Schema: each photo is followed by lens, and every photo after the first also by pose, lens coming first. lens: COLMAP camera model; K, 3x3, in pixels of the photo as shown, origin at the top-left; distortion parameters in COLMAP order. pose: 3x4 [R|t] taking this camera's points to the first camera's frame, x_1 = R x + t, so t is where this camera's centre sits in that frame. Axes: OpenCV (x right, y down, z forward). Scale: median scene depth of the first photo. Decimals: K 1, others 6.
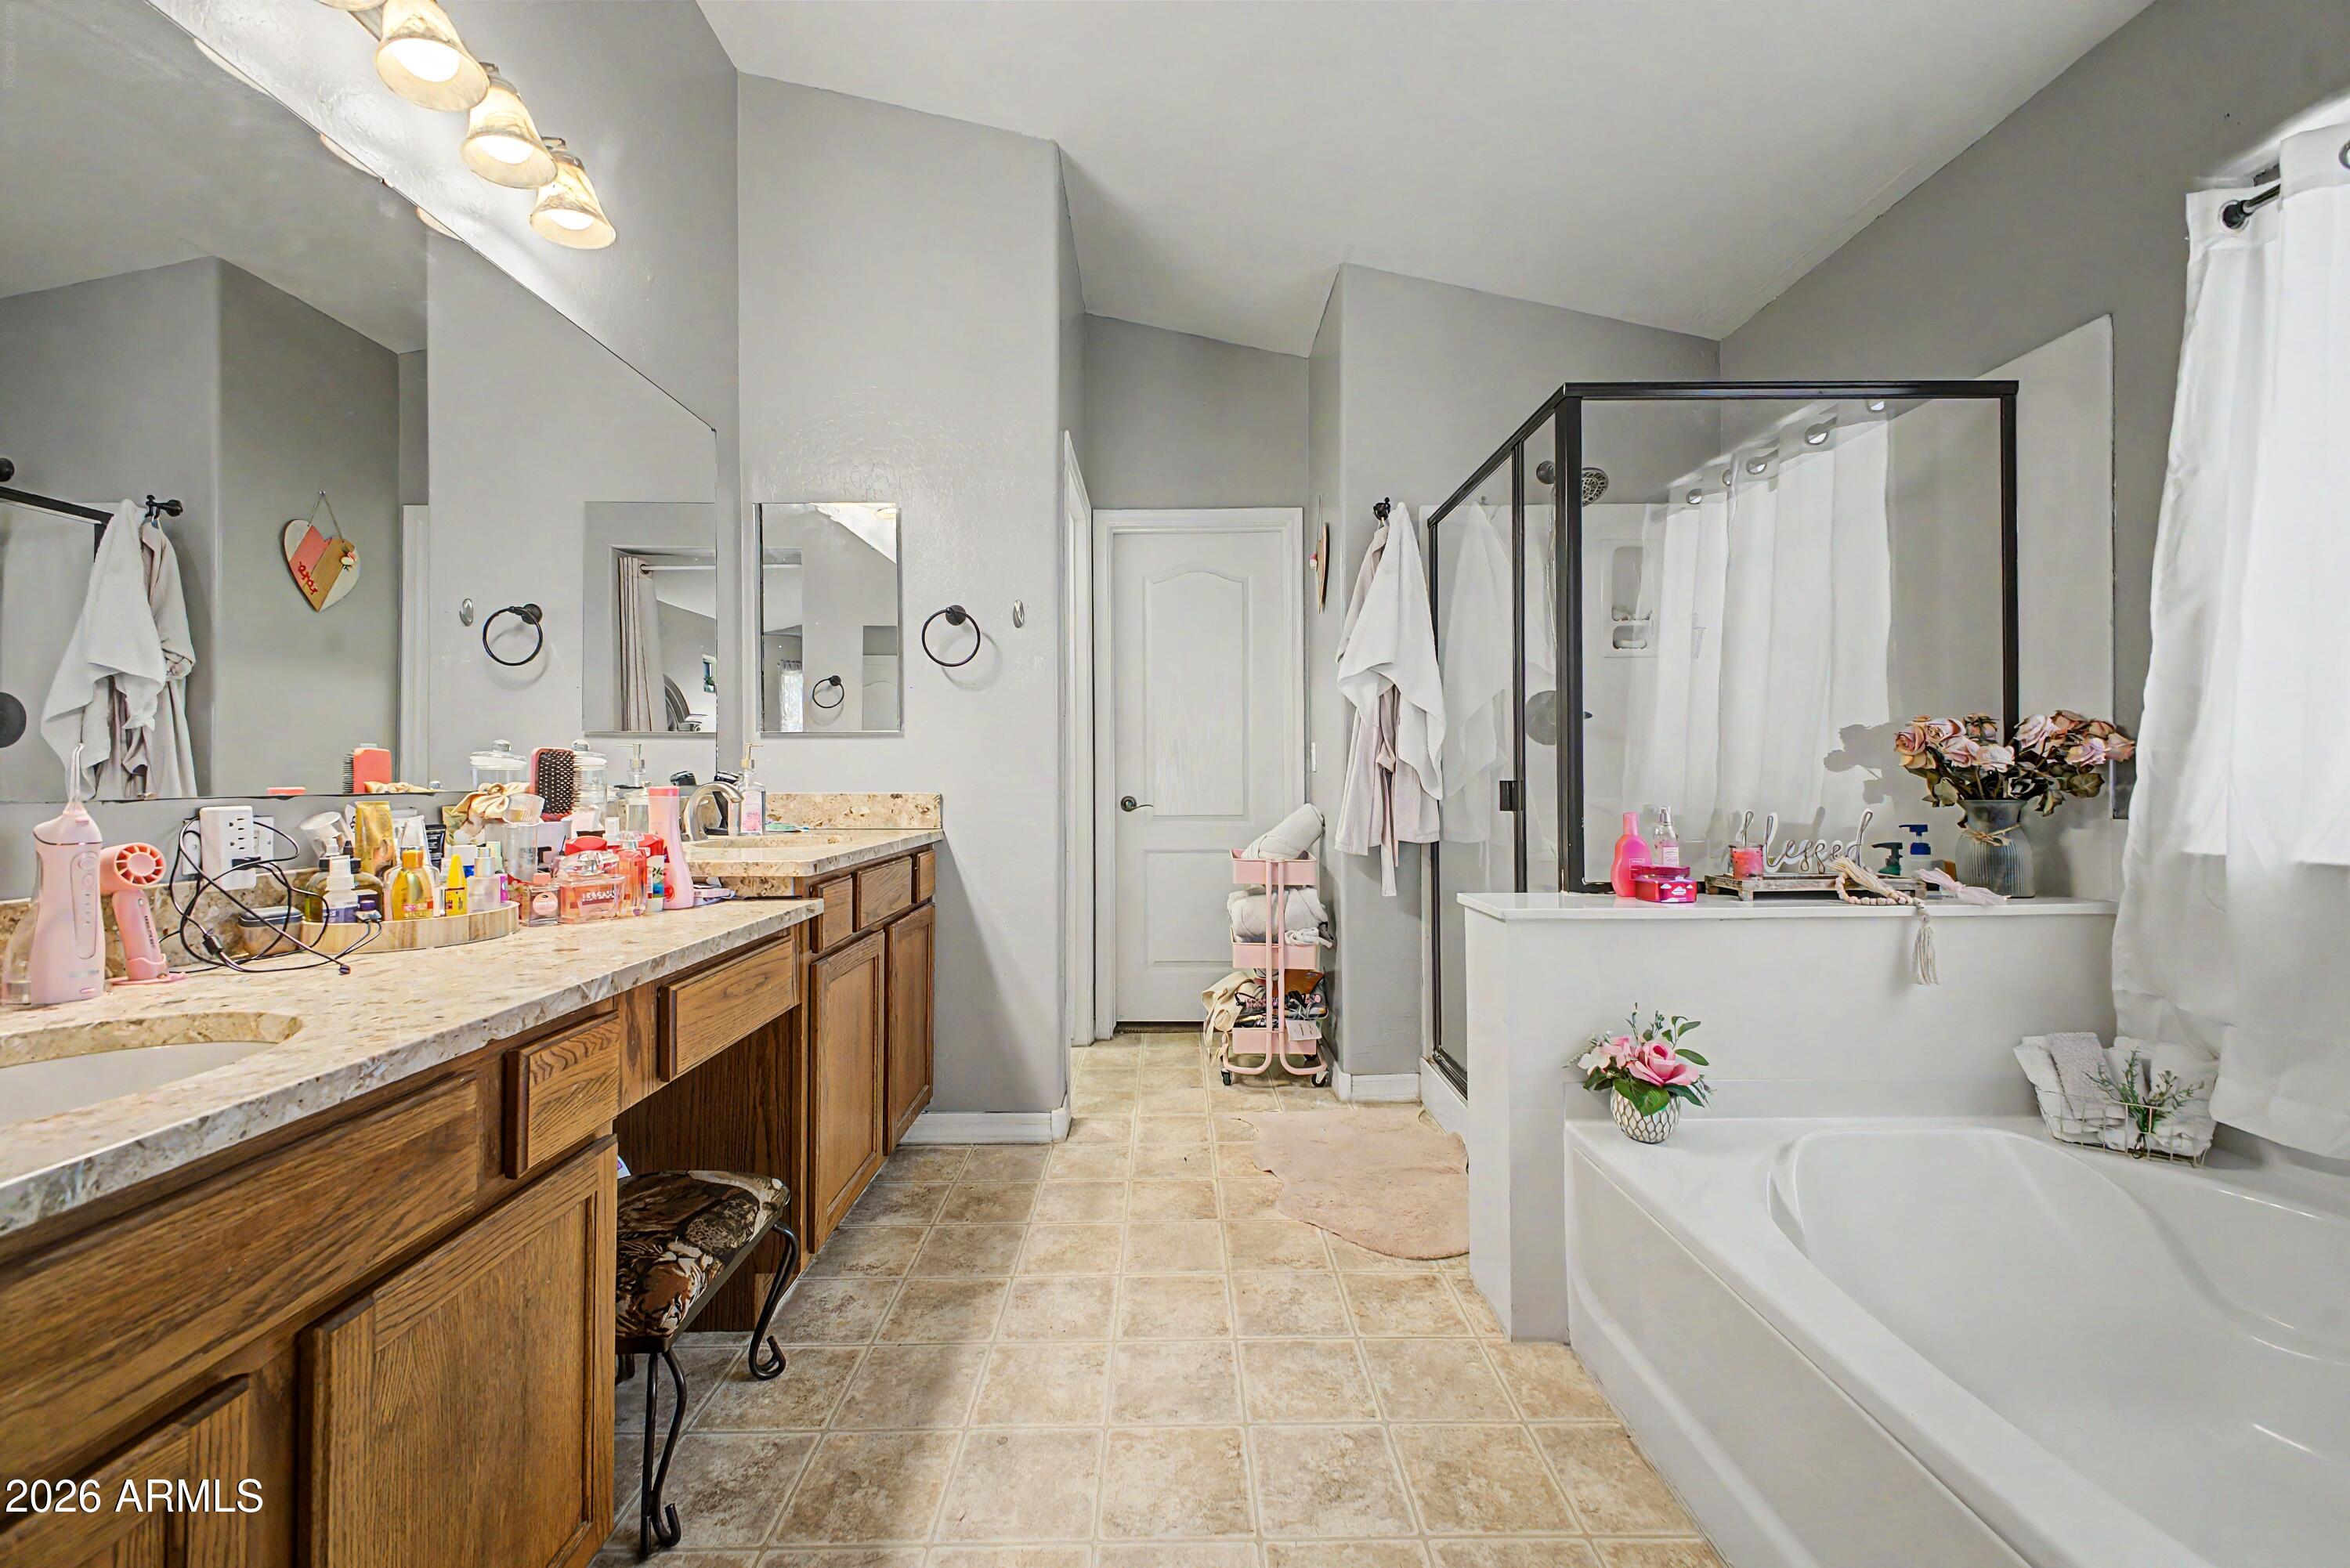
lens RADIAL K [[944.5, 0, 1186.1], [0, 944.5, 773.6], [0, 0, 1]] dist [0.015934, -0.002127]
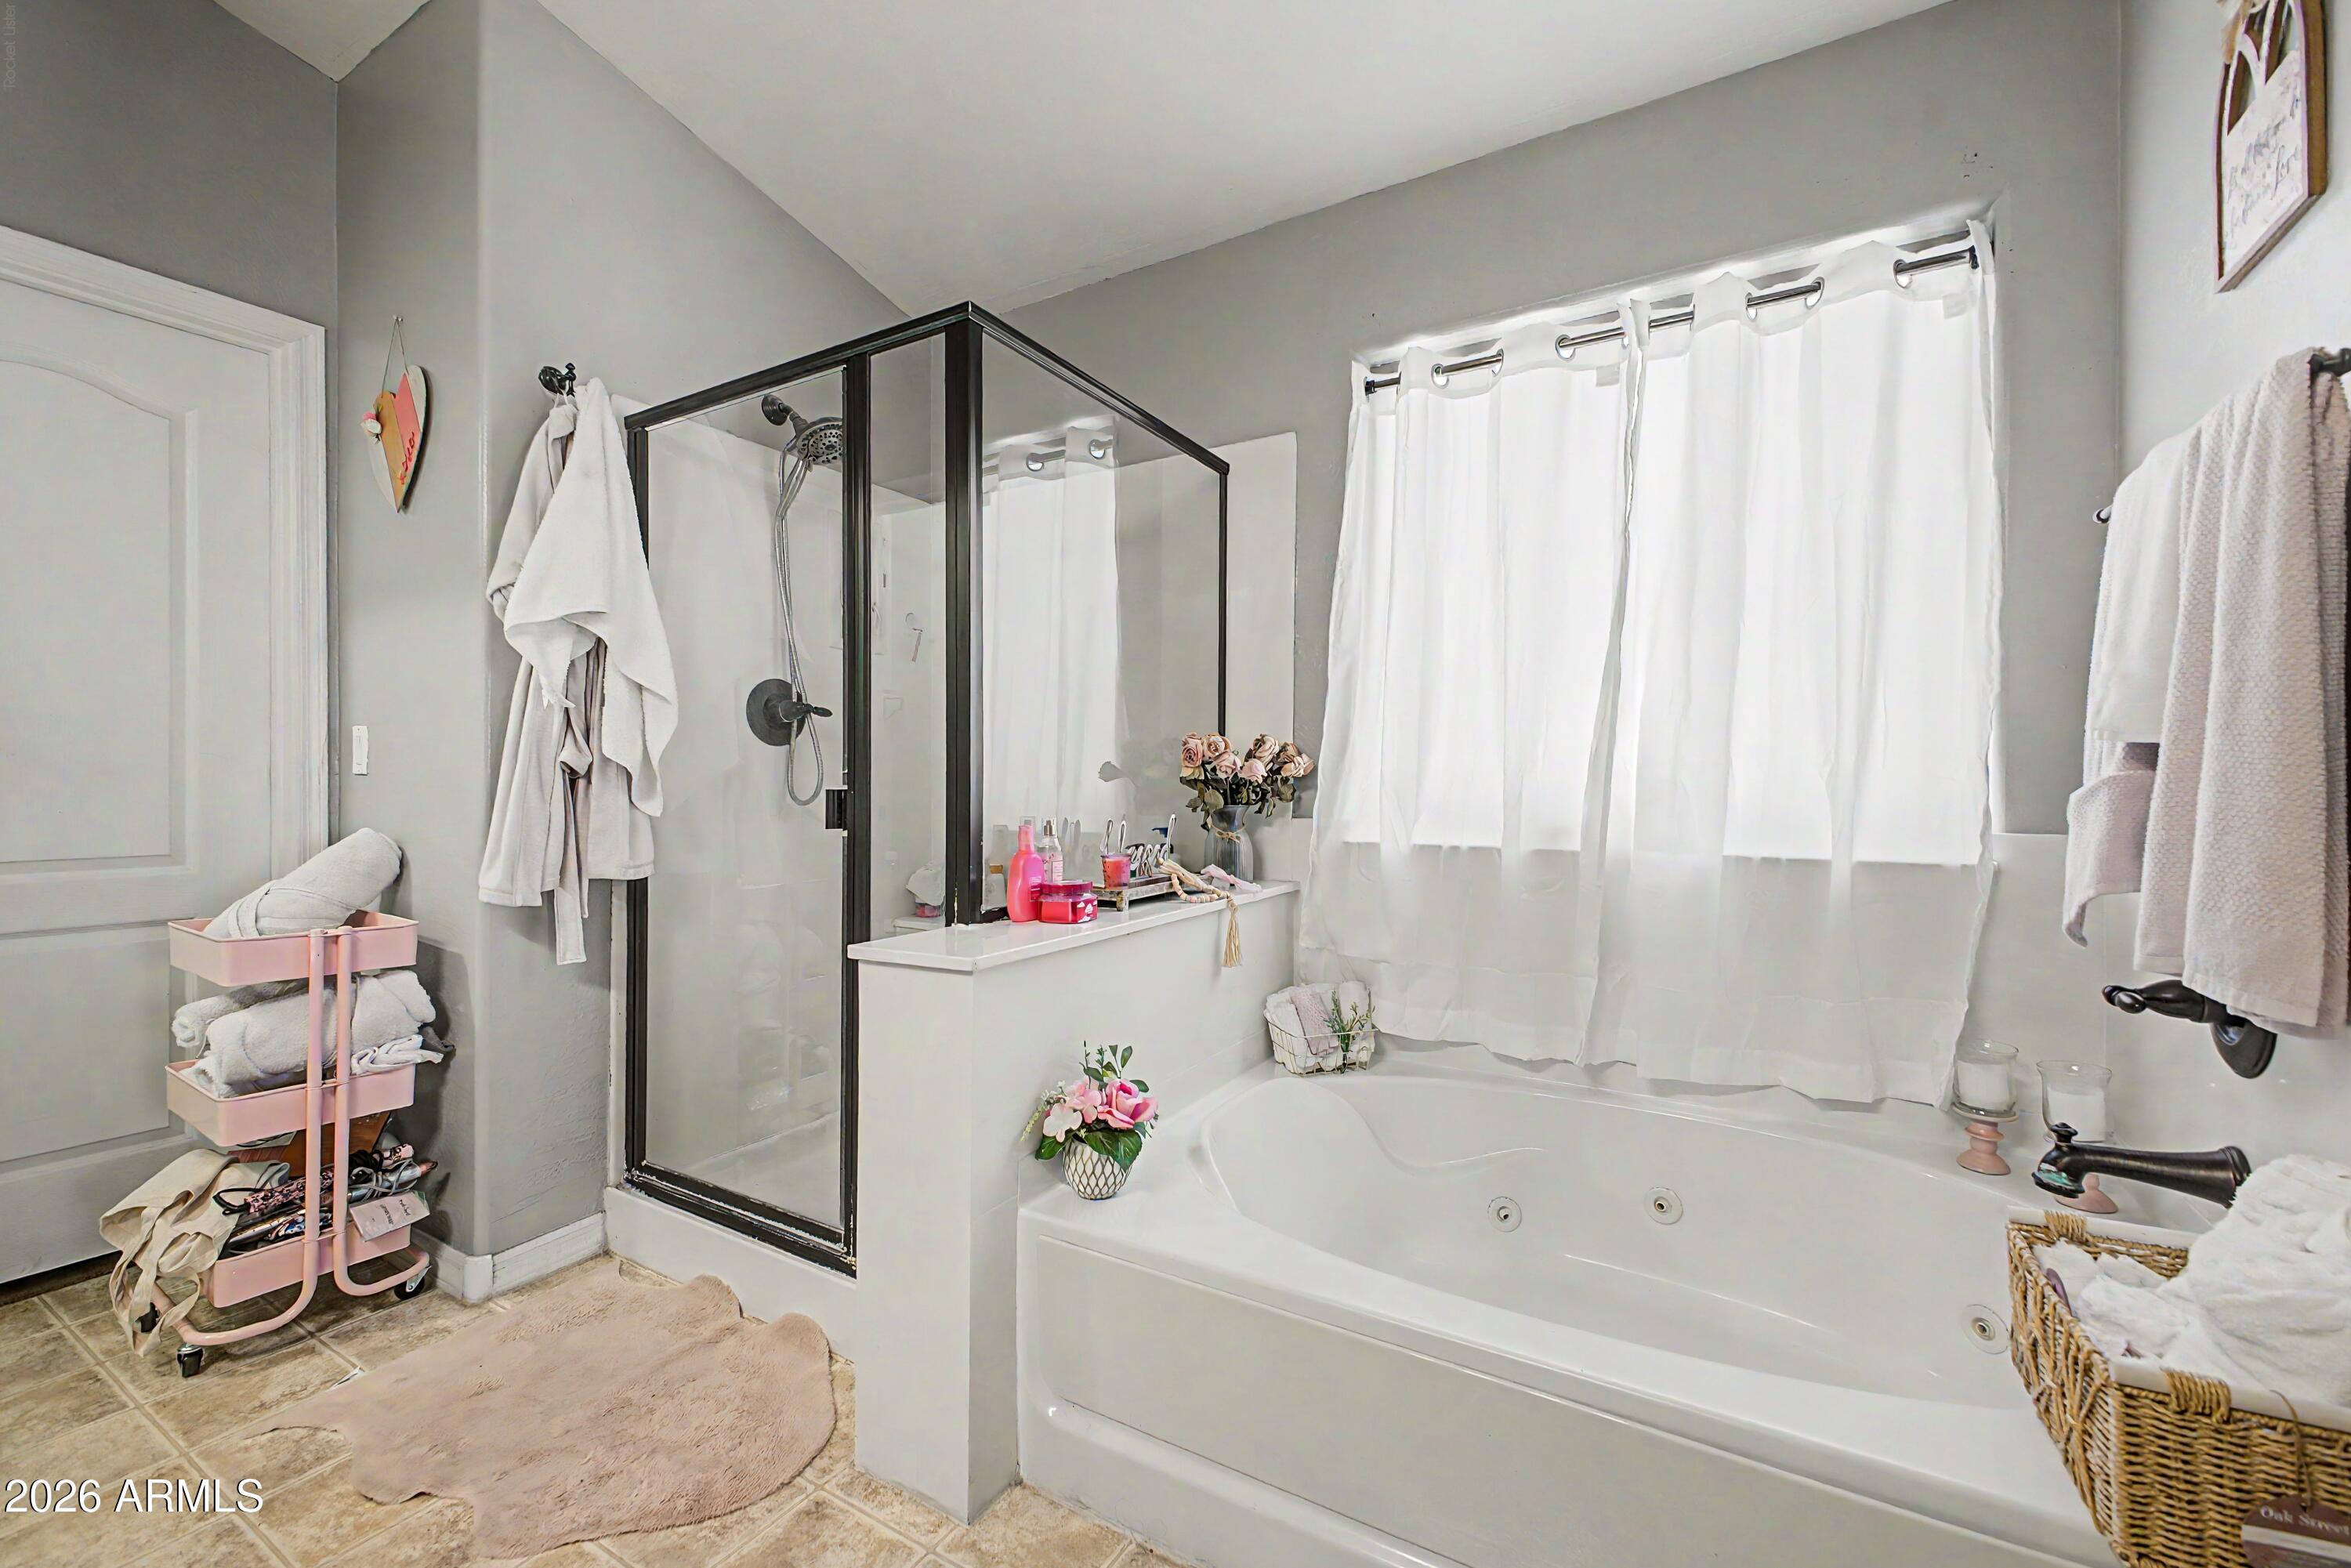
lens RADIAL K [[944.9, 0, 1177.7], [0, 944.9, 793.8], [0, 0, 1]] dist [0.015934, -0.002127]
pose [[0.521149, 0.000149, 0.853465, -0.142526], [-0.004110, 0.999989, 0.002335, 0.007249], [-0.853456, -0.004725, 0.521144, 0.300095]]
